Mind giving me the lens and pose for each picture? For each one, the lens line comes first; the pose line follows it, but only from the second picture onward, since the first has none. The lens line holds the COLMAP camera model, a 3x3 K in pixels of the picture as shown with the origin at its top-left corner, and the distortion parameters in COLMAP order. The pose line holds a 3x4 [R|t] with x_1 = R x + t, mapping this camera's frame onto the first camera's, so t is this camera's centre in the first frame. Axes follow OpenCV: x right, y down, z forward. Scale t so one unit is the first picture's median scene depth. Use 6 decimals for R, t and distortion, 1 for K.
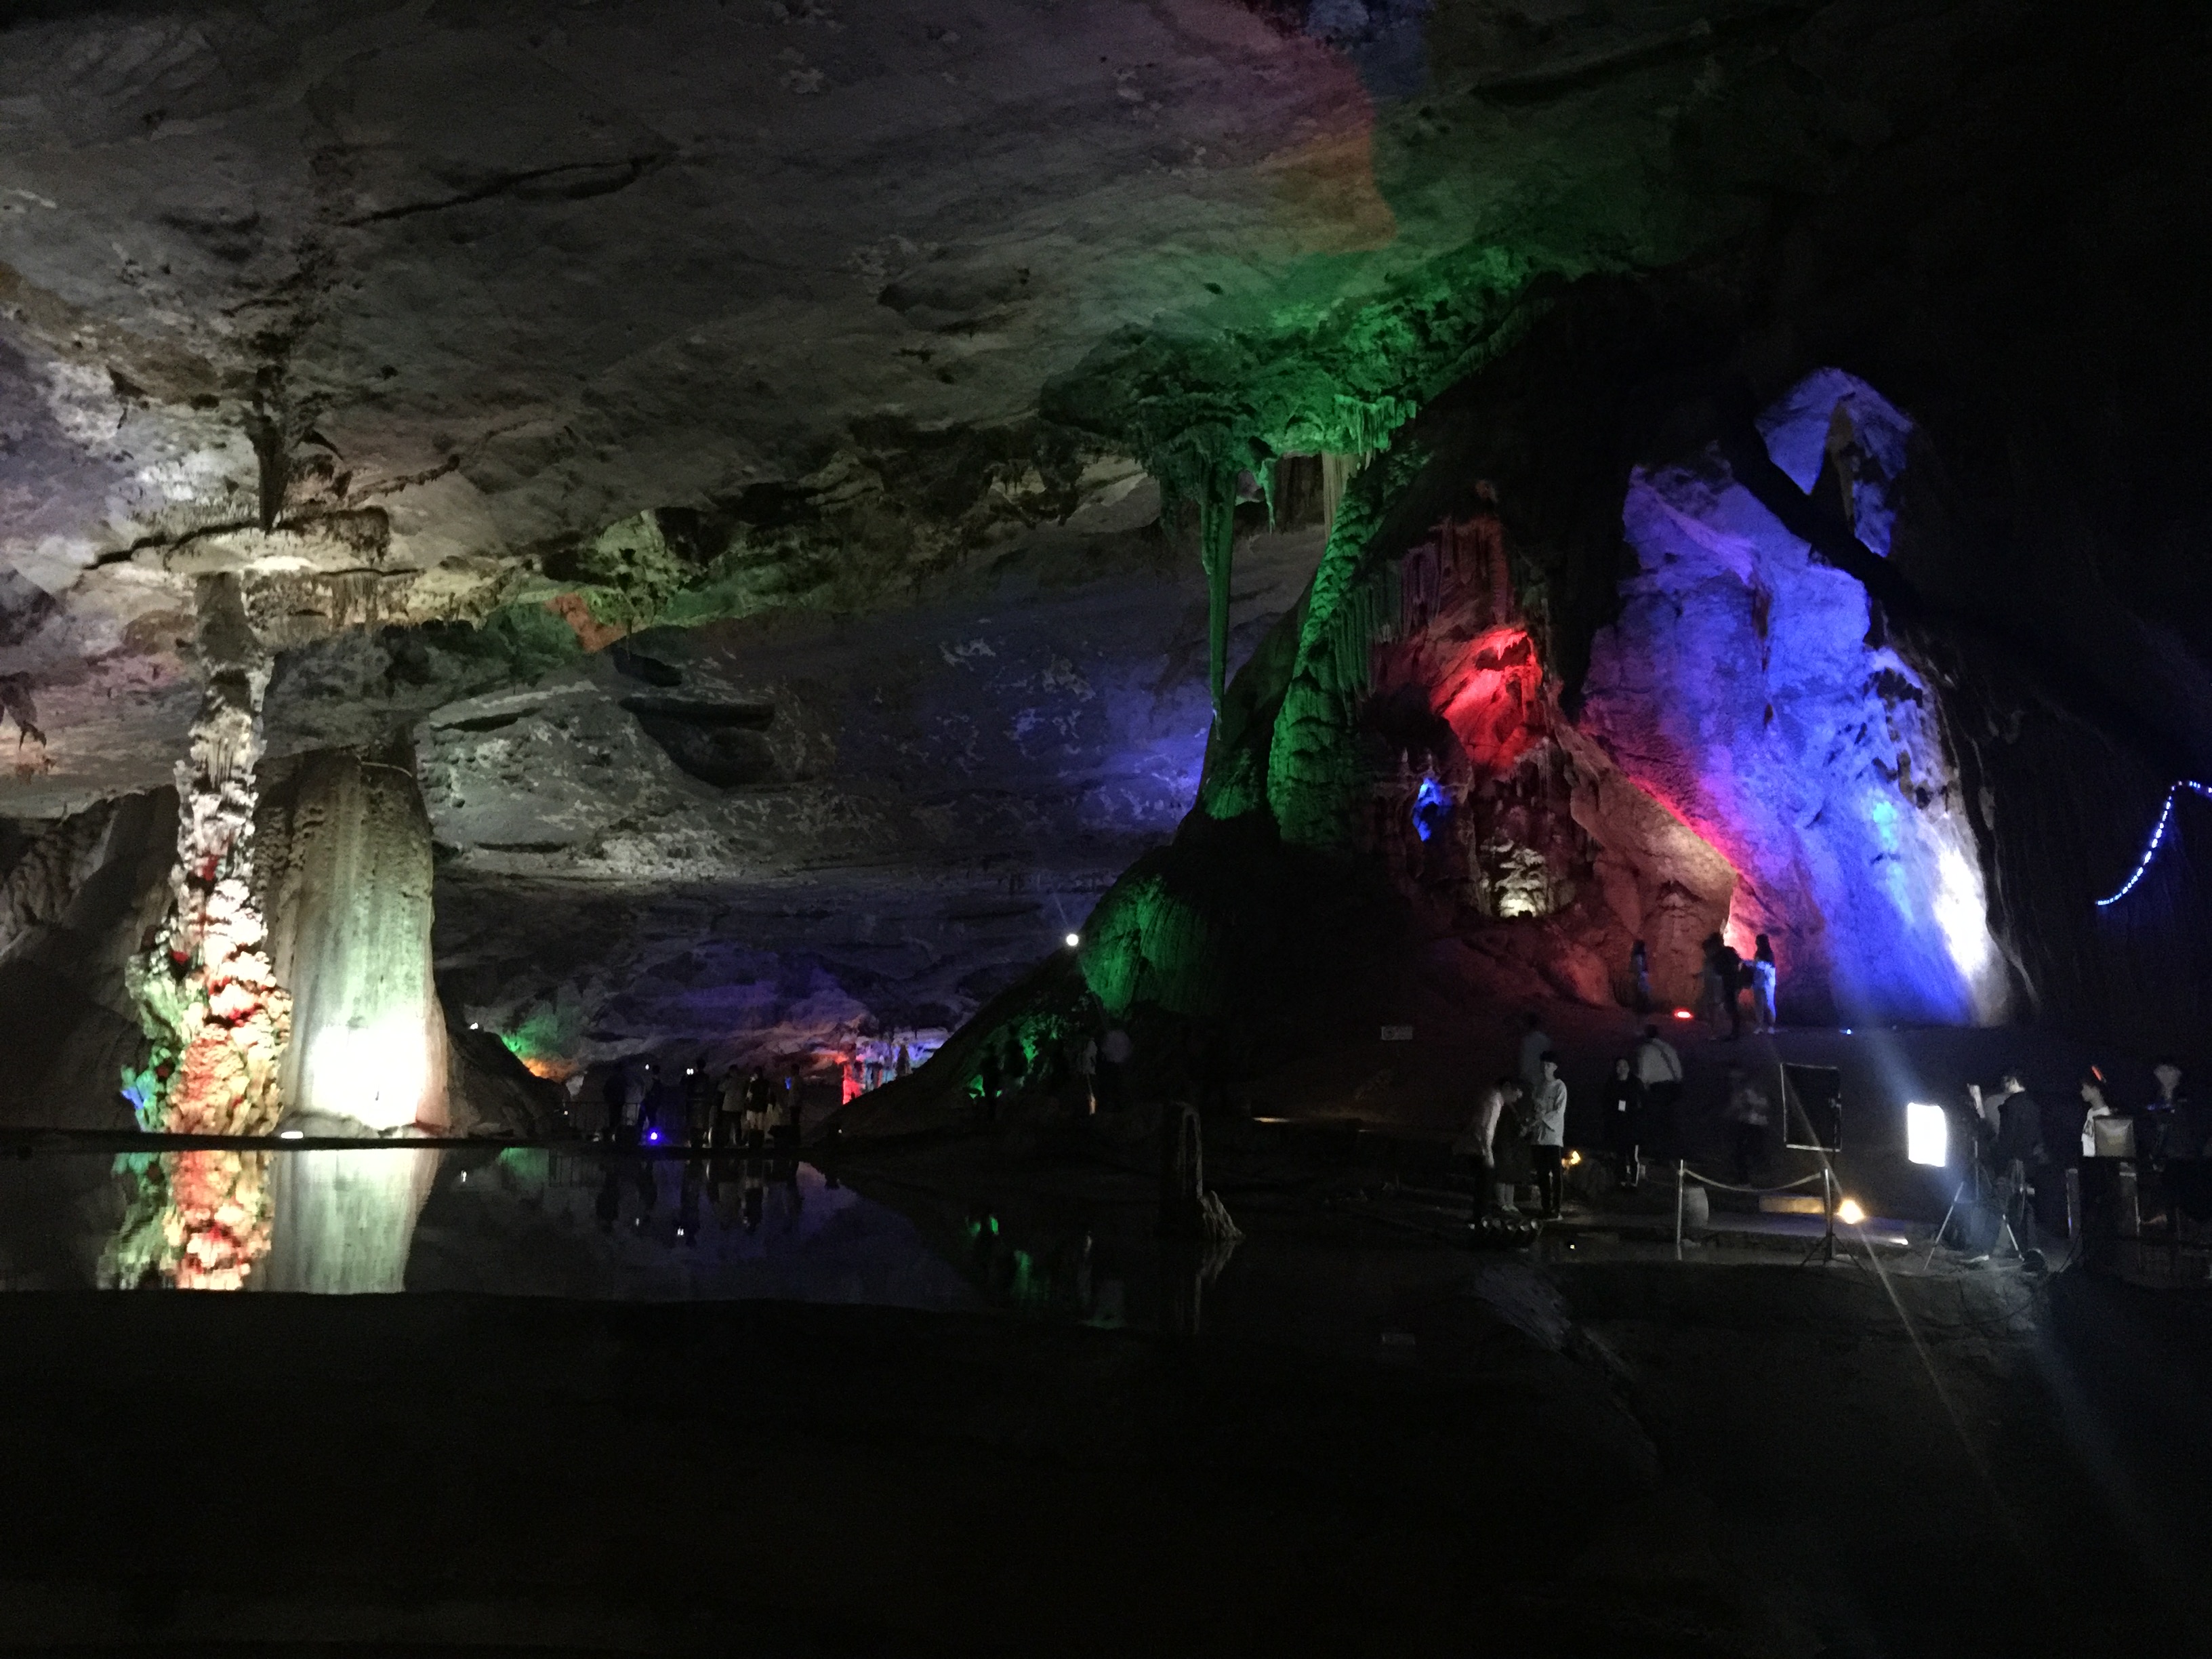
lens RADIAL K [[1859.8, 0, 1123.3], [0, 1859.8, 825.6], [0, 0, 1]] dist [0.074768, -0.093531]
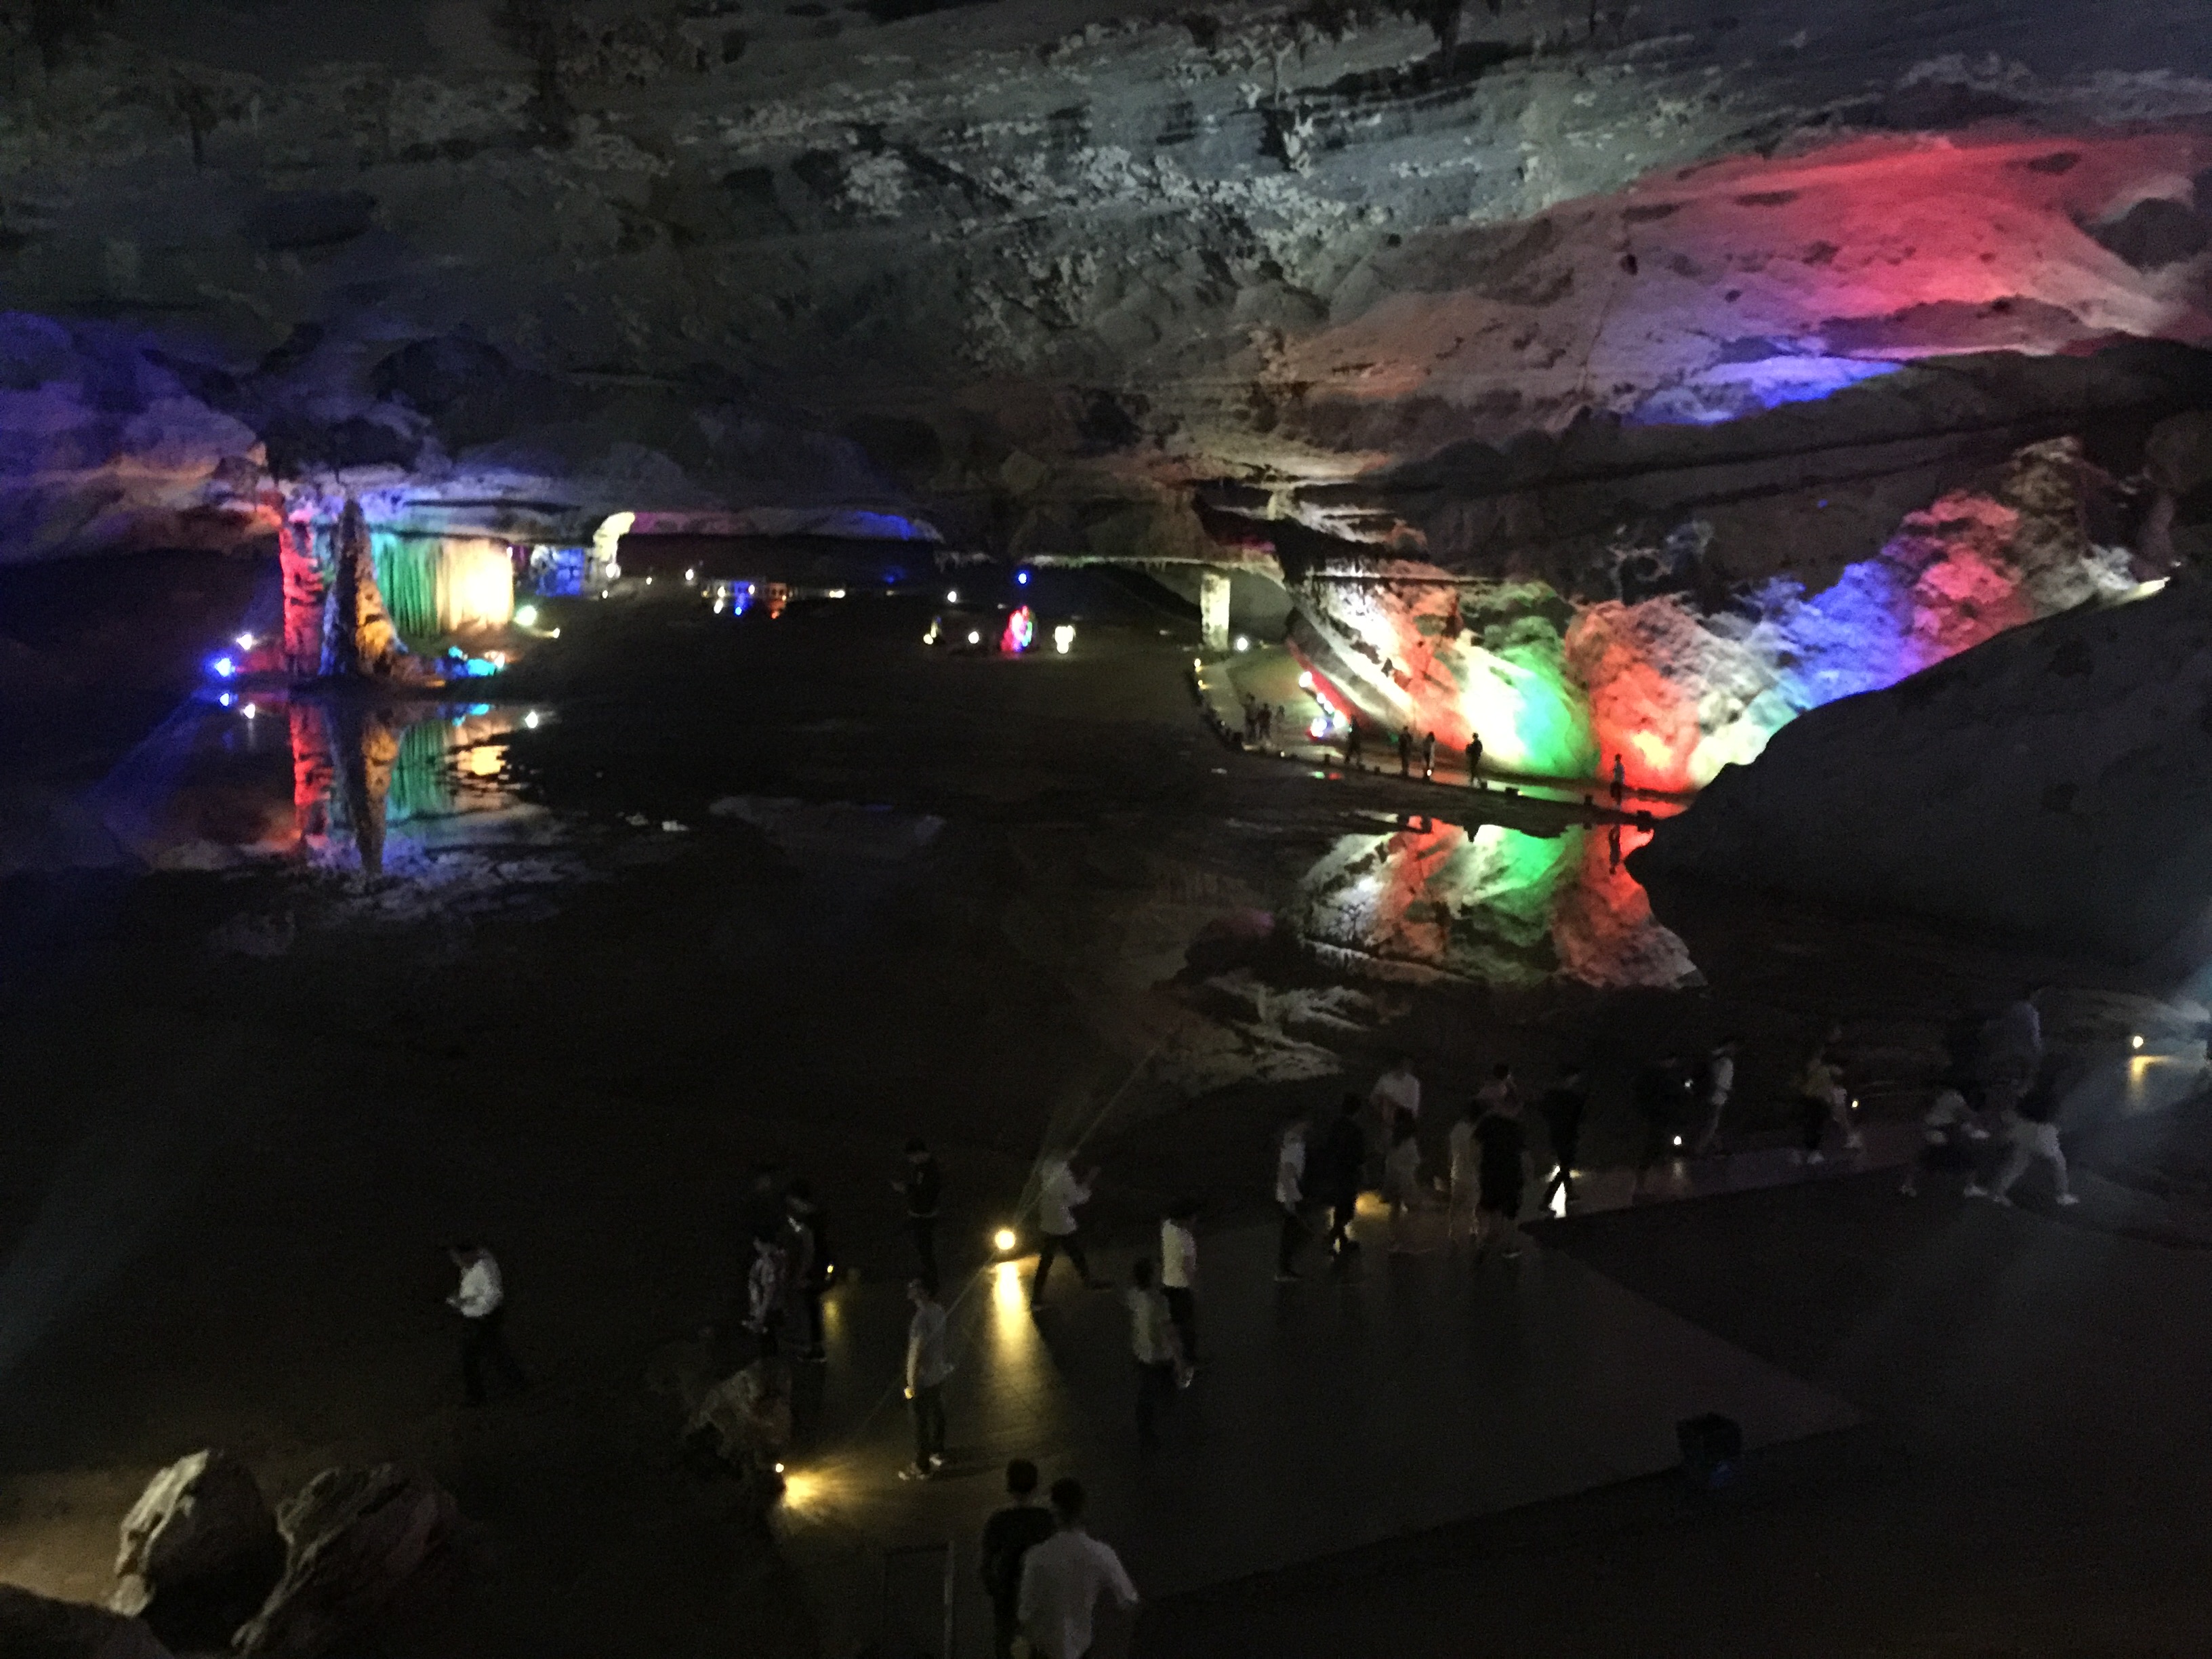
lens RADIAL K [[1859.8, 0, 1104.5], [0, 1859.8, 827.8], [0, 0, 1]] dist [0.074768, -0.093531]
pose [[0.998994, -0.020101, 0.040095, 0.105841], [0.007268, 0.954683, 0.297536, 0.048723], [-0.044259, -0.296945, 0.953868, 0.442353]]
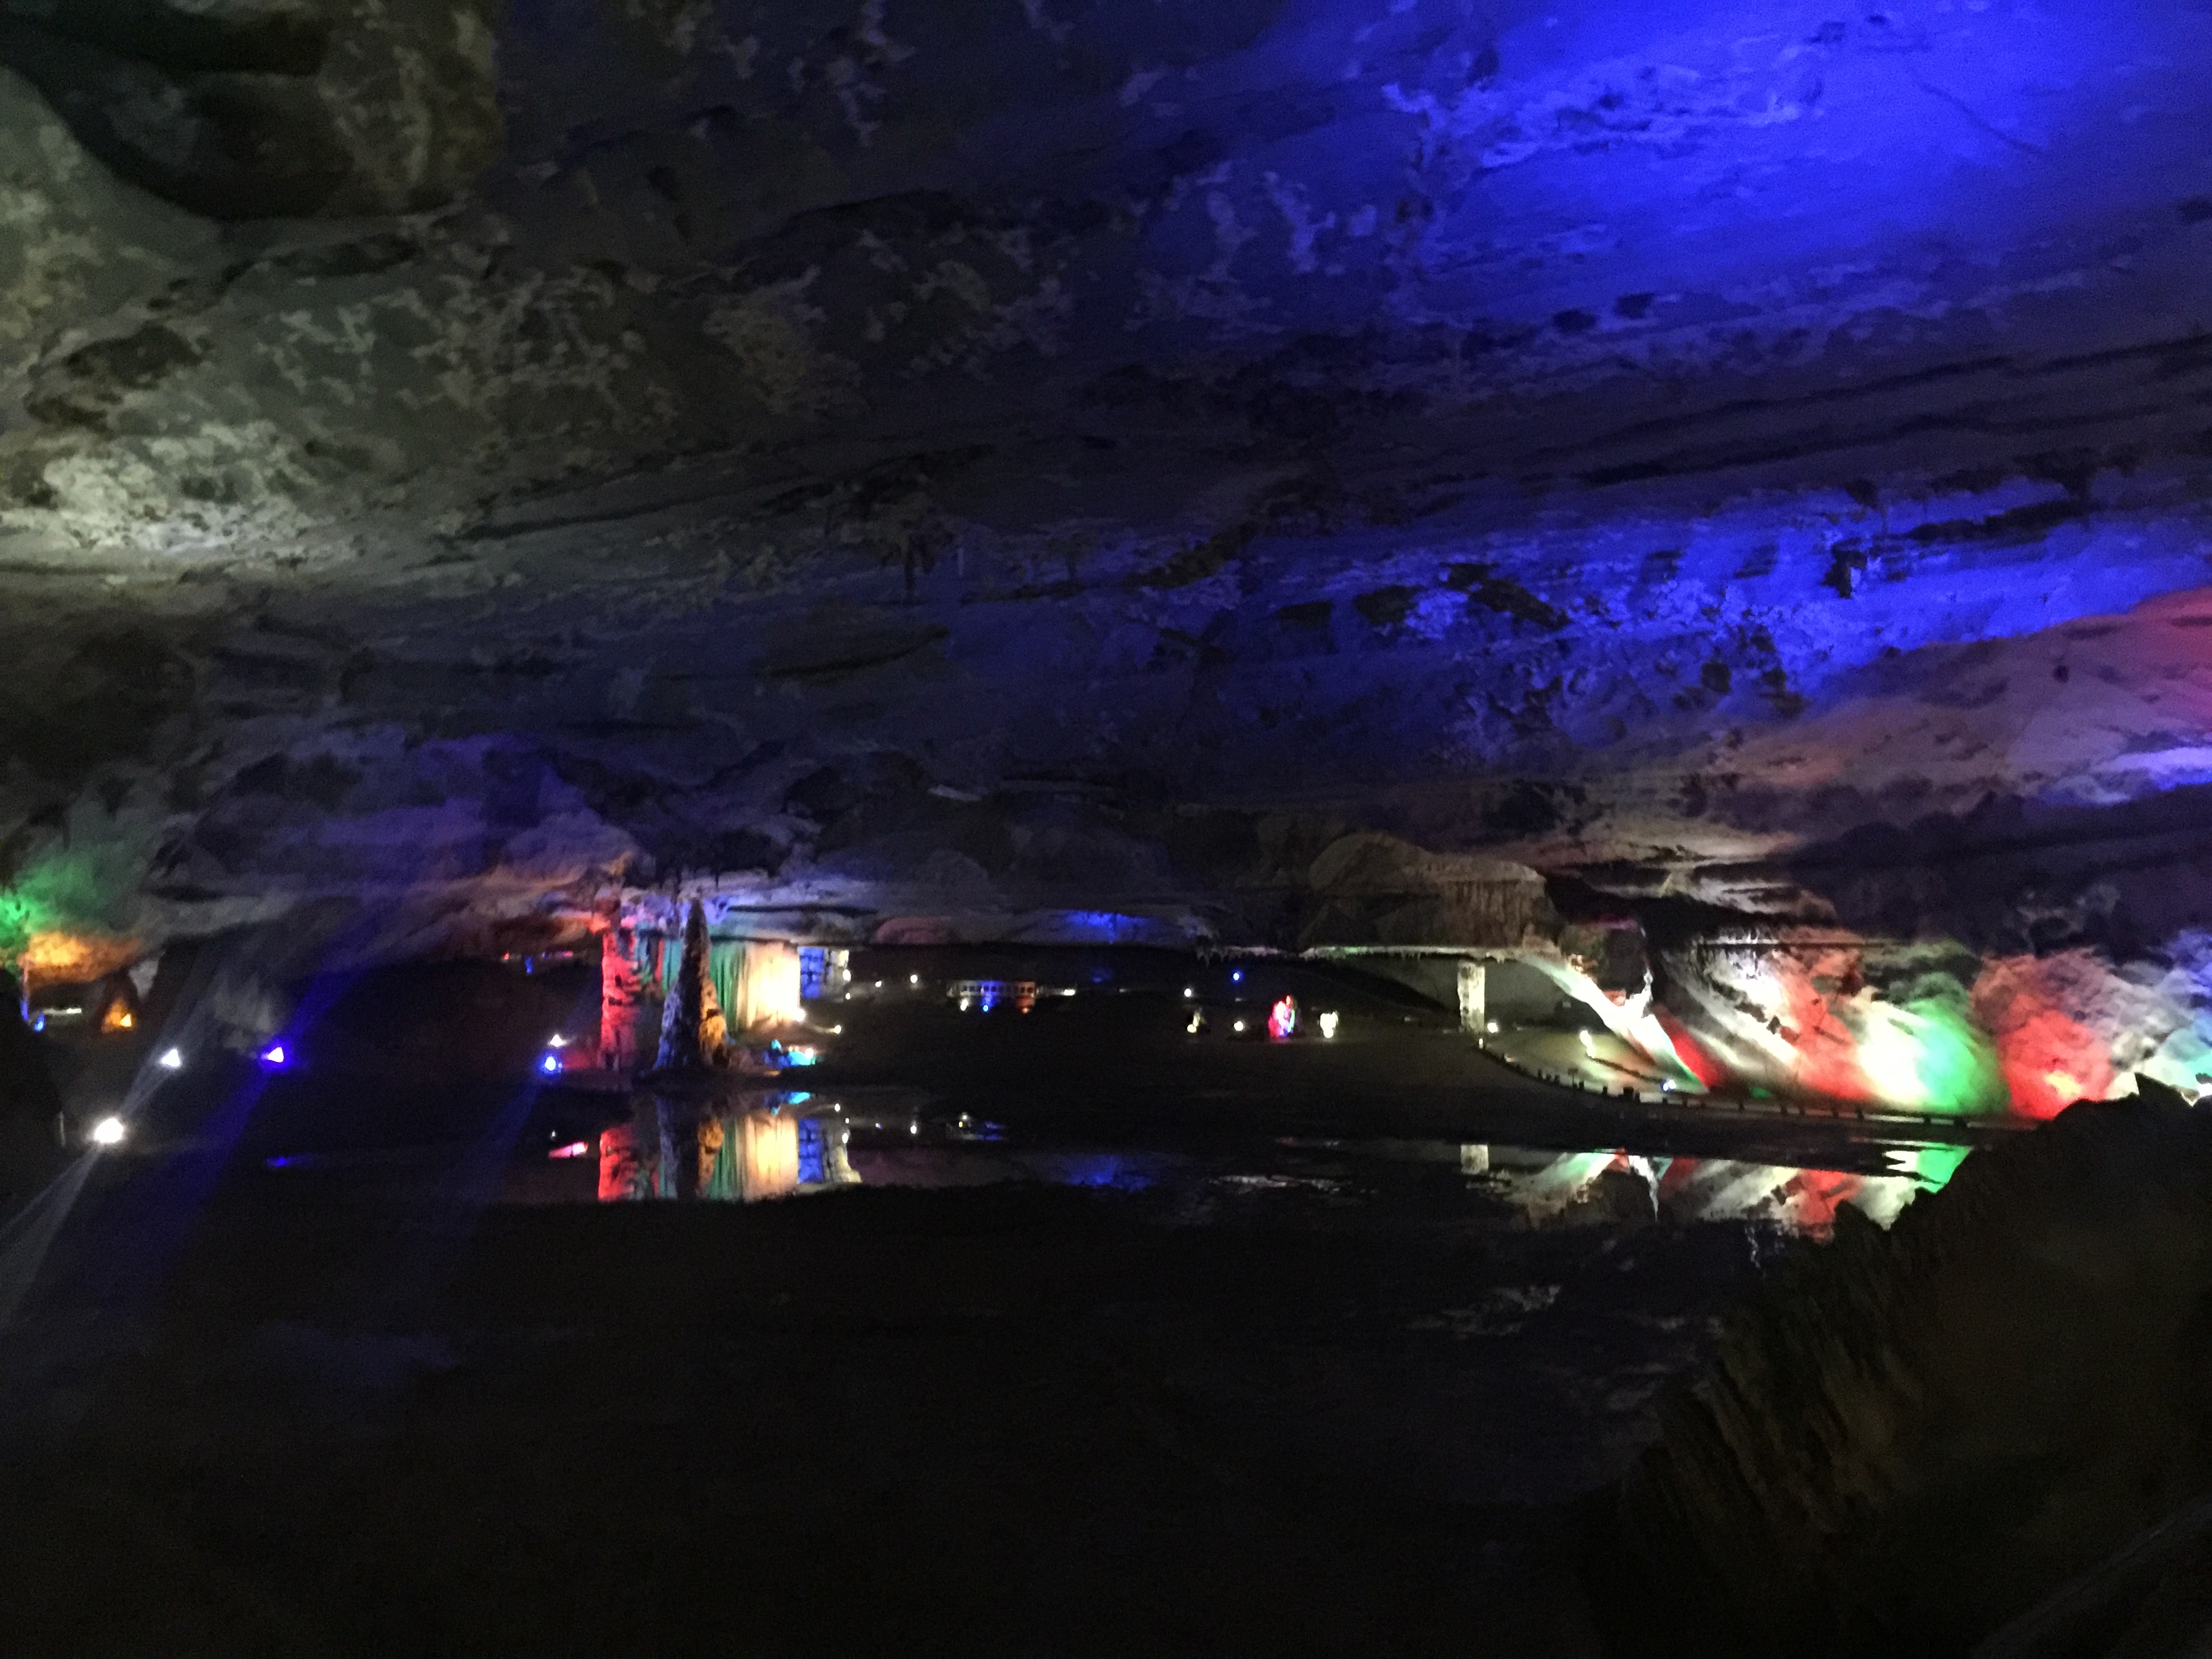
lens RADIAL K [[1859.8, 0, 1126.4], [0, 1859.8, 832.4], [0, 0, 1]] dist [0.074768, -0.093531]
pose [[0.993415, -0.017922, 0.113157, -0.049544], [0.009853, 0.997394, 0.071469, 0.057024], [-0.114143, -0.069884, 0.991003, 0.398149]]
